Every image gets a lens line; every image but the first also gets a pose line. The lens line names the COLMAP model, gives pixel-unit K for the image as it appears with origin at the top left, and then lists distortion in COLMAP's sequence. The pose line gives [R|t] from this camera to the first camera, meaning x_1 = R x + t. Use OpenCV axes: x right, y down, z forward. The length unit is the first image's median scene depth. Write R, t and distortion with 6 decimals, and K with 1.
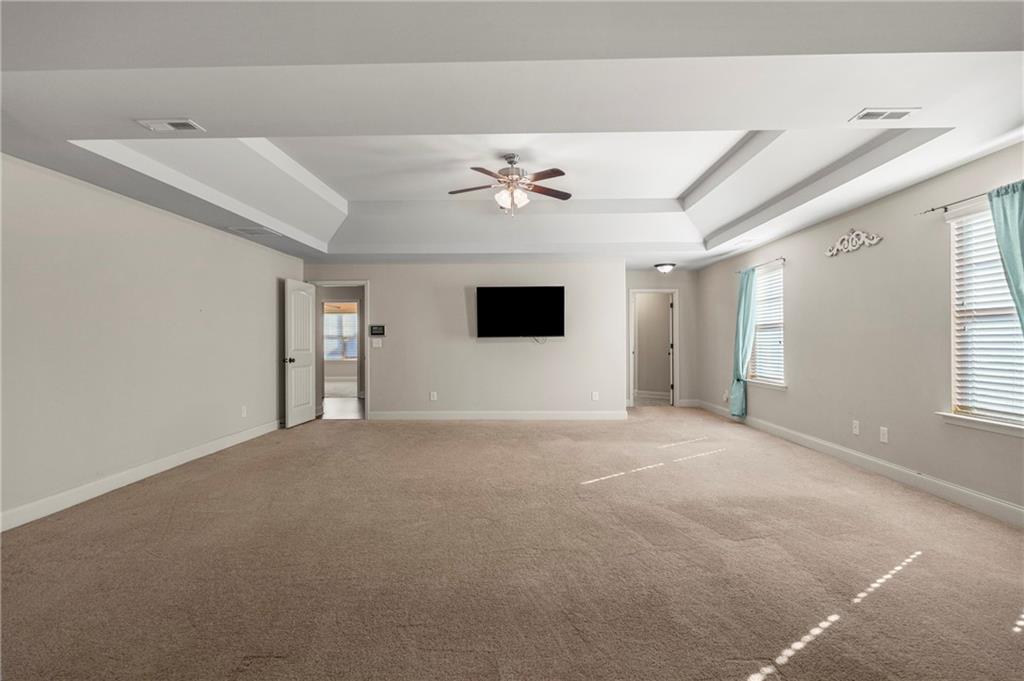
lens RADIAL K [[468.4, 0, 512.0], [0, 468.4, 340.5], [0, 0, 1]] dist [0.000648, 0.000024]
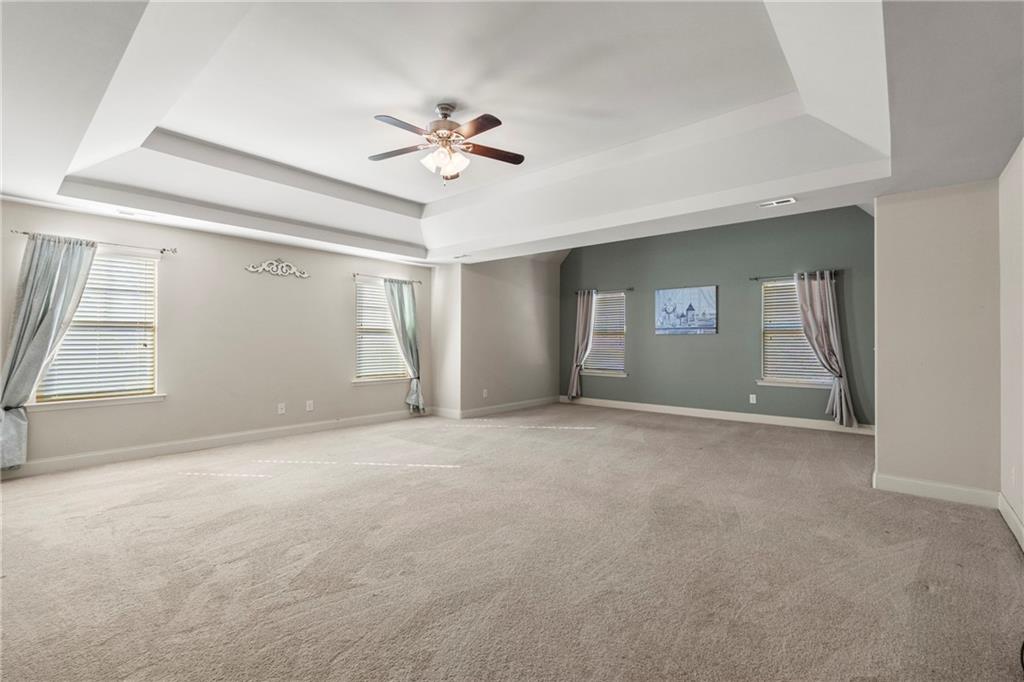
lens RADIAL K [[457.7, 0, 512.0], [0, 457.7, 341.0], [0, 0, 1]] dist [-0.000057, 0.000000]
pose [[-0.777259, 0.002955, 0.629174, -0.727568], [-0.000412, 0.999986, -0.005205, -0.000352], [-0.629181, -0.004304, -0.777247, 1.968648]]
